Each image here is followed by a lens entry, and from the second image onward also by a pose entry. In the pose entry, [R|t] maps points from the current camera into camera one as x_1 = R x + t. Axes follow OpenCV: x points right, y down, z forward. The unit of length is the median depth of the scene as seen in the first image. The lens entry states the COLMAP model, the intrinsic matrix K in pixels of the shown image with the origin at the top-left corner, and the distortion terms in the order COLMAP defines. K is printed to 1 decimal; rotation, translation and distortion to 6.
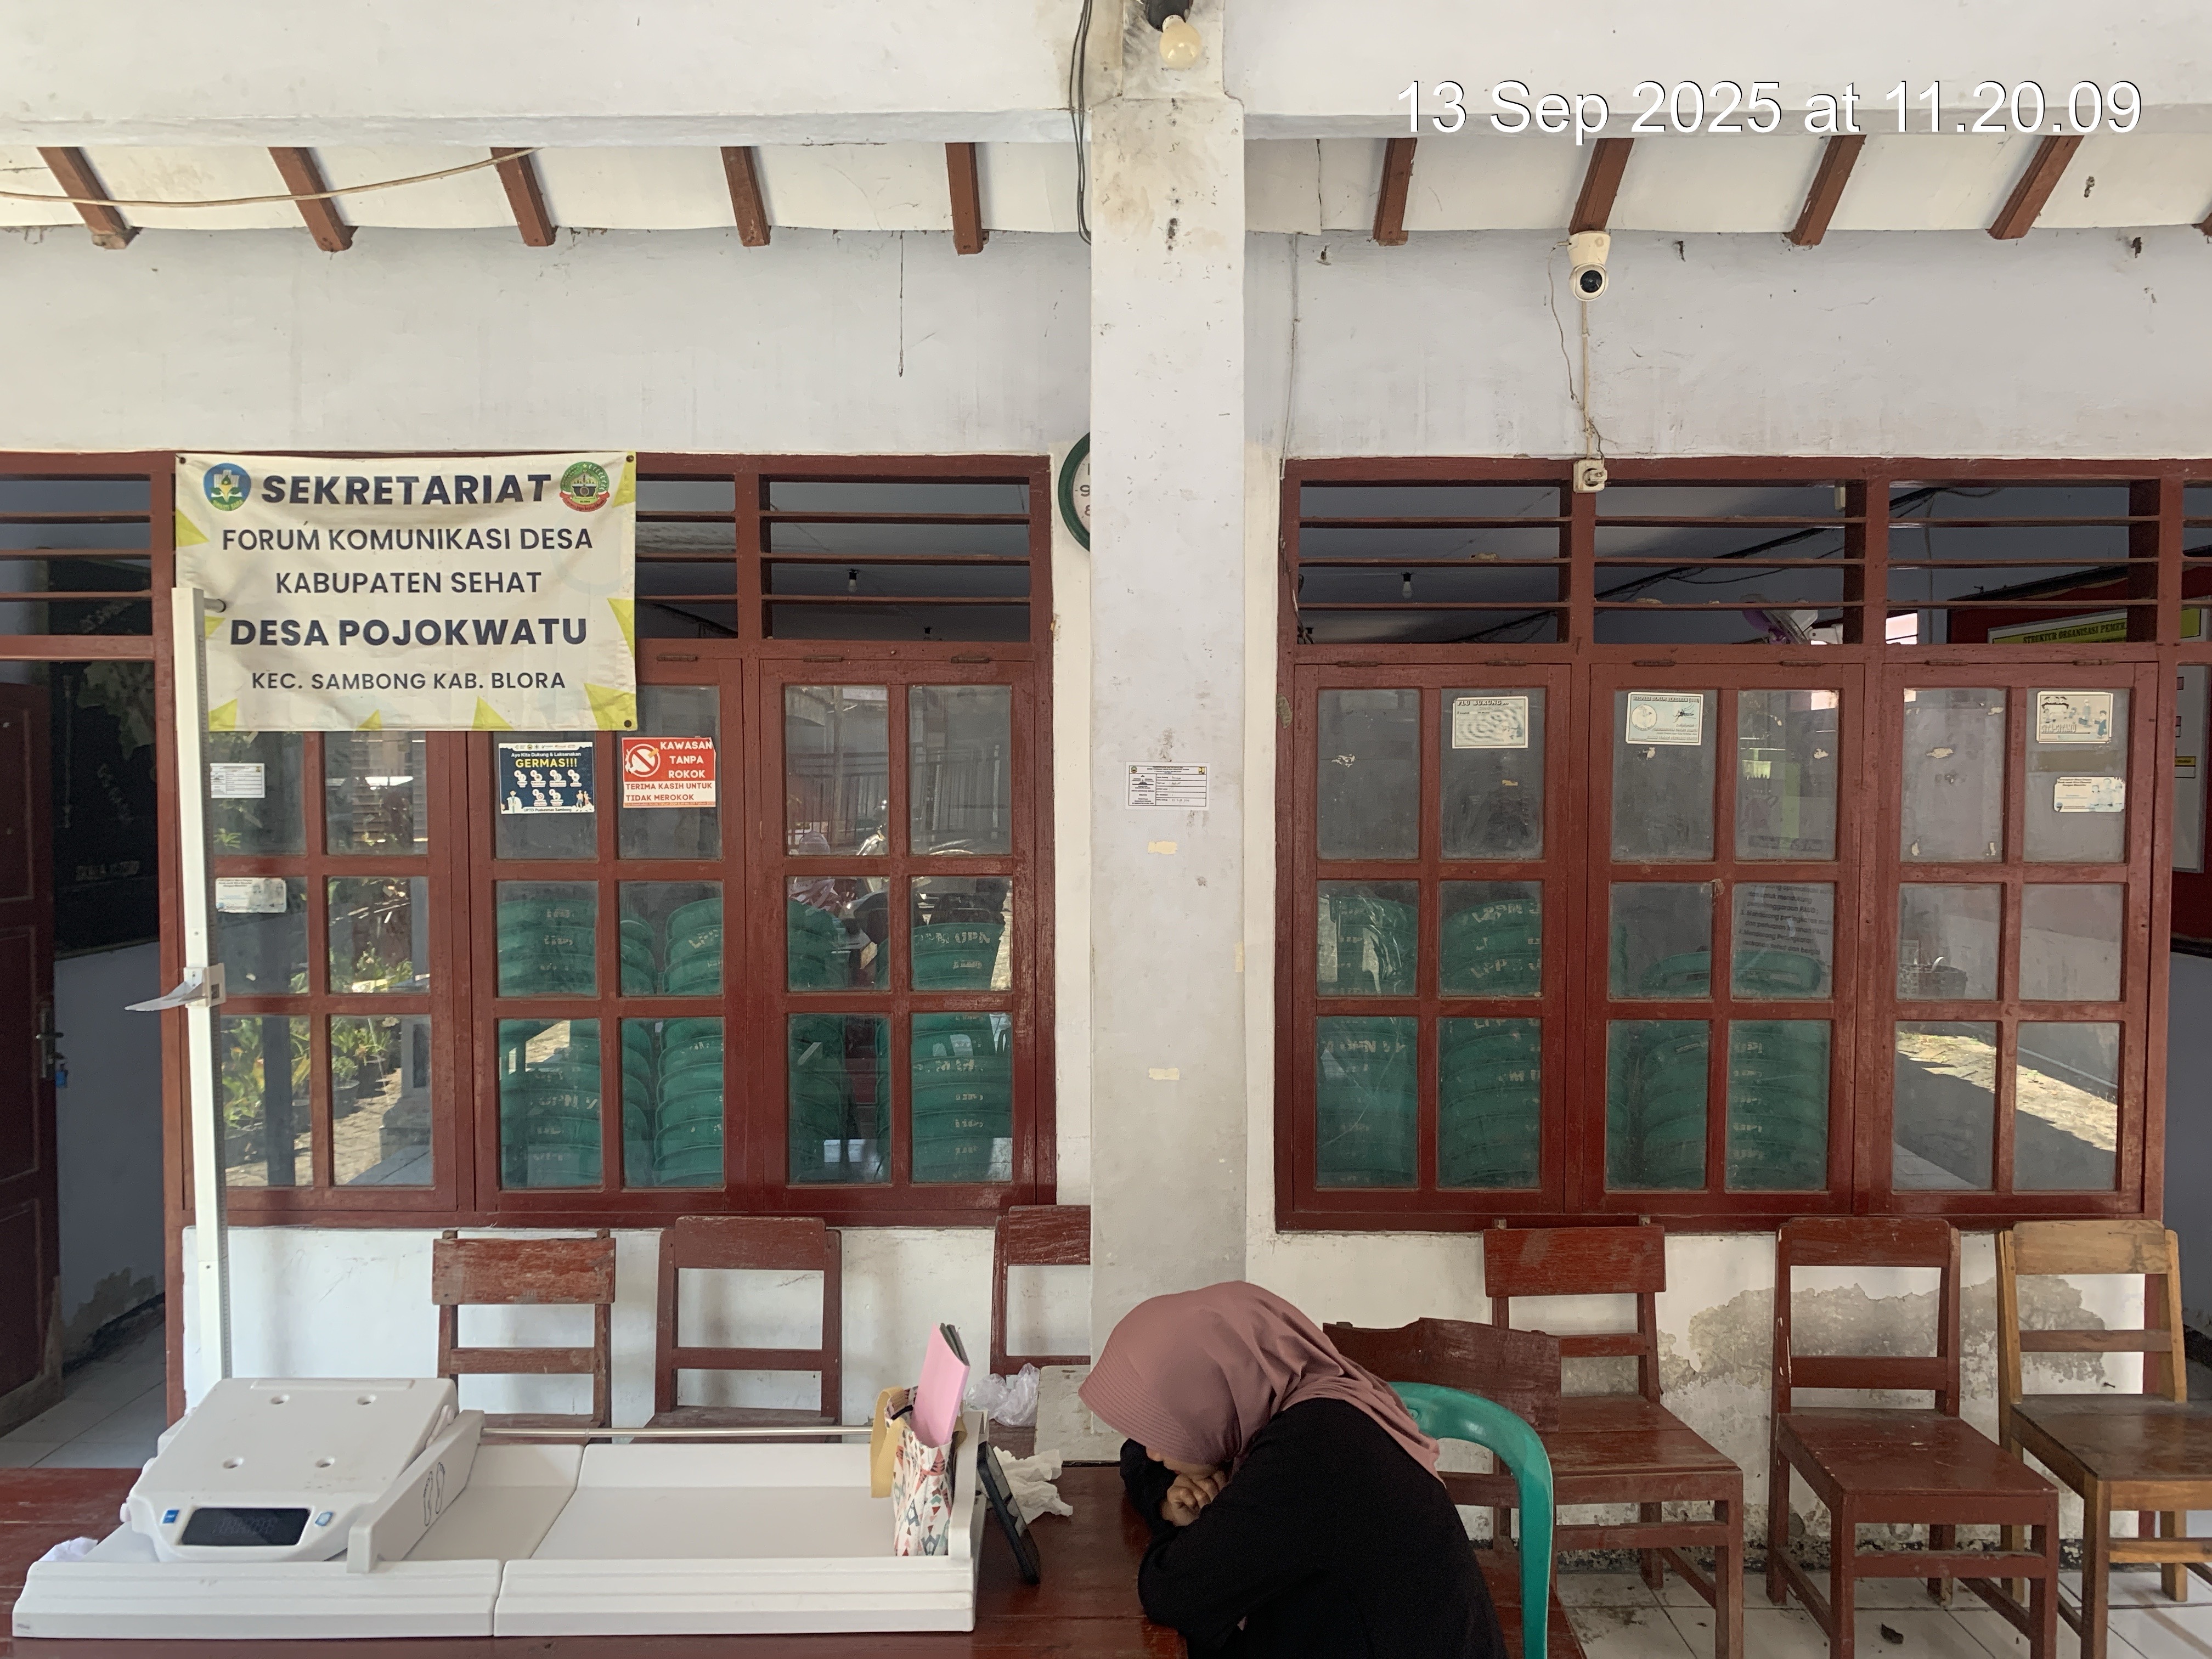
lens RADIAL K [[1718.4, 0, 1106.0], [0, 1718.4, 829.5], [0, 0, 1]] dist [-0.018960, -0.002602]
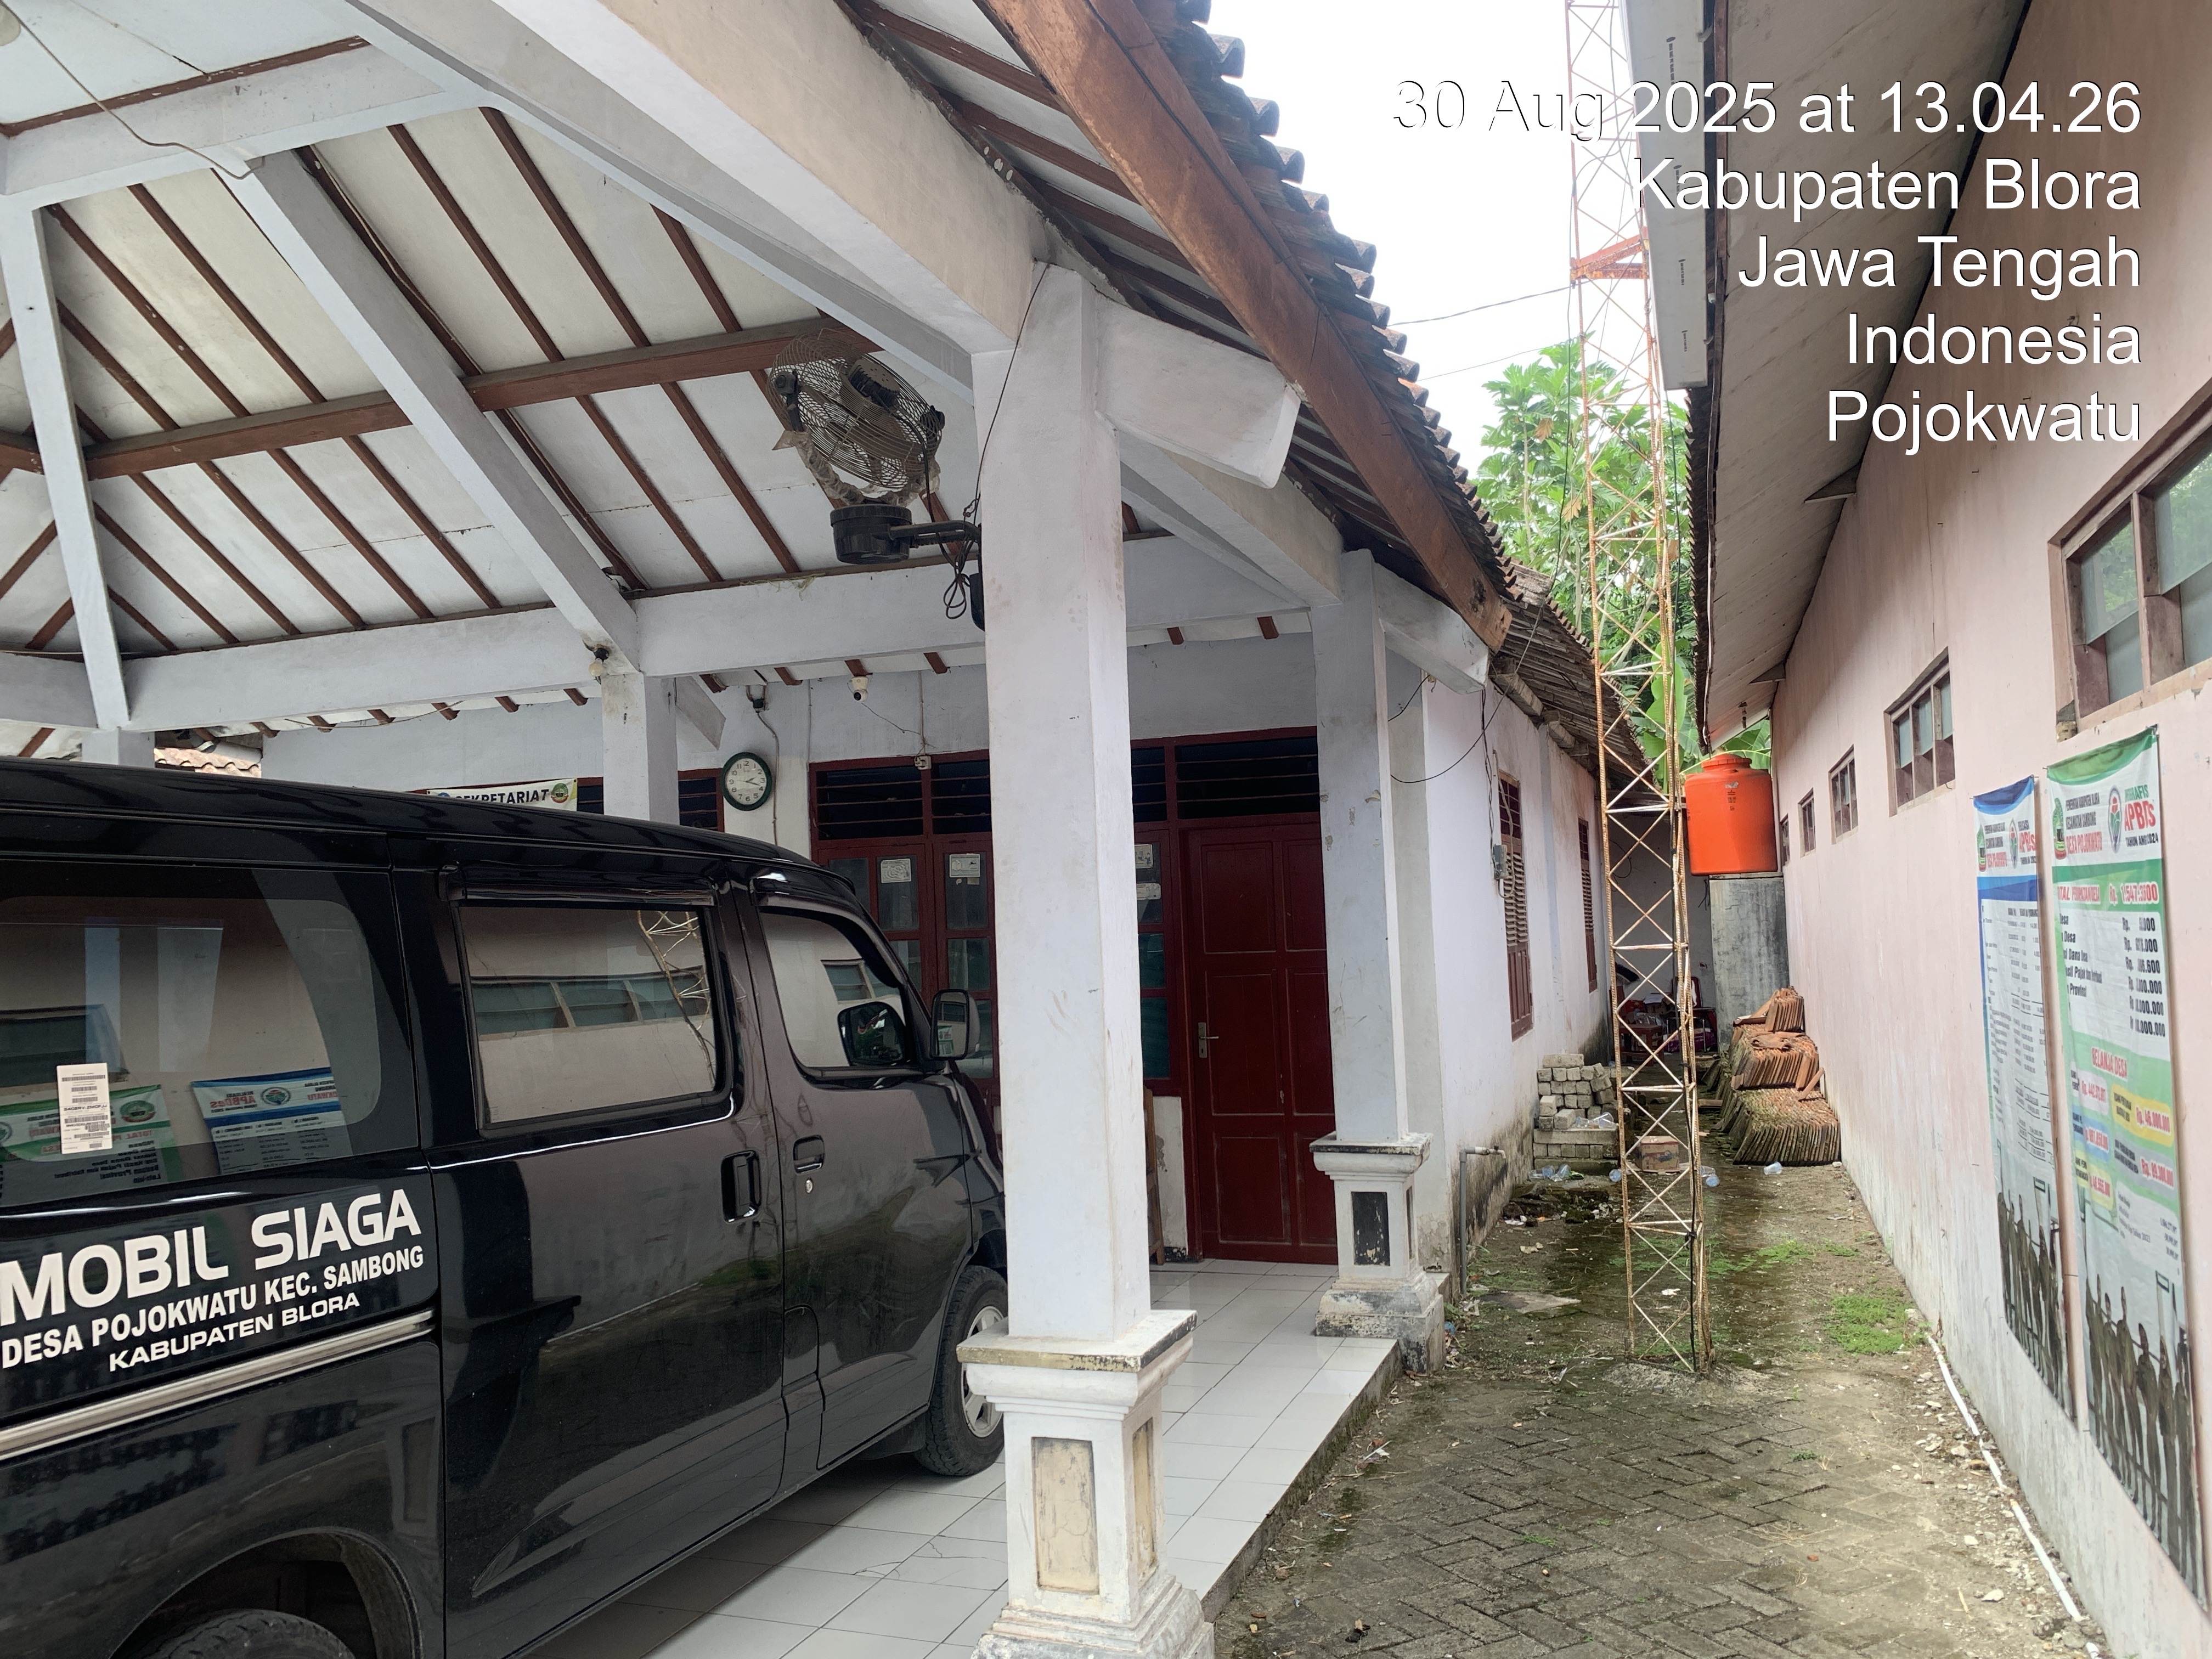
lens RADIAL K [[1762.0, 0, 1104.8], [0, 1762.0, 769.3], [0, 0, 1]] dist [0.003903, -0.172267]
pose [[0.941226, -0.064181, -0.331624, 1.301155], [0.024280, 0.992098, -0.123094, 0.101194], [0.336903, 0.107807, 0.935347, -1.141965]]
